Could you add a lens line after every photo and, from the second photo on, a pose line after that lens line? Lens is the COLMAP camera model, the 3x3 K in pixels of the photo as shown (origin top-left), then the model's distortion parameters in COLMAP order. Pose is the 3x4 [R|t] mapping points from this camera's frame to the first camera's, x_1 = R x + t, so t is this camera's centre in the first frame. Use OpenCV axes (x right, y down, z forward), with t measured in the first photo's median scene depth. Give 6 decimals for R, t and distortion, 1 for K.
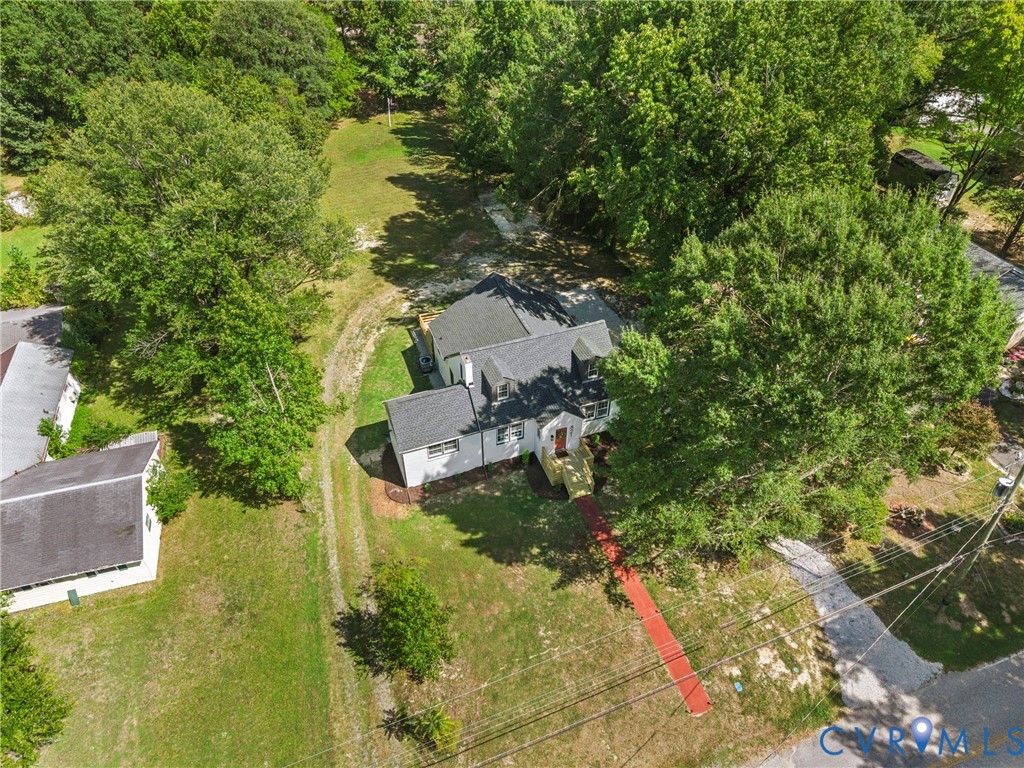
lens RADIAL K [[718.5, 0, 514.4], [0, 718.5, 391.9], [0, 0, 1]] dist [0.046335, -0.004419]
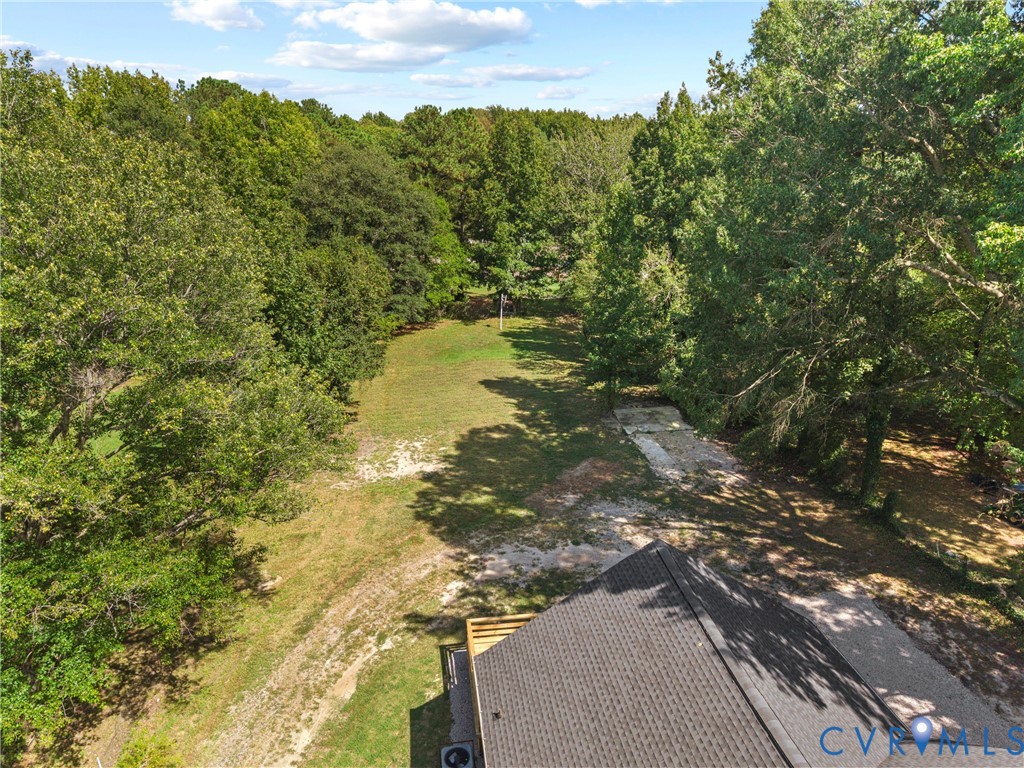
lens RADIAL K [[718.5, 0, 514.4], [0, 718.5, 391.9], [0, 0, 1]] dist [0.046335, -0.004419]
pose [[0.982966, 0.066460, -0.171353, -0.033780], [-0.121395, 0.934788, -0.333818, -0.078410], [0.137993, 0.348933, 0.926932, 0.466197]]
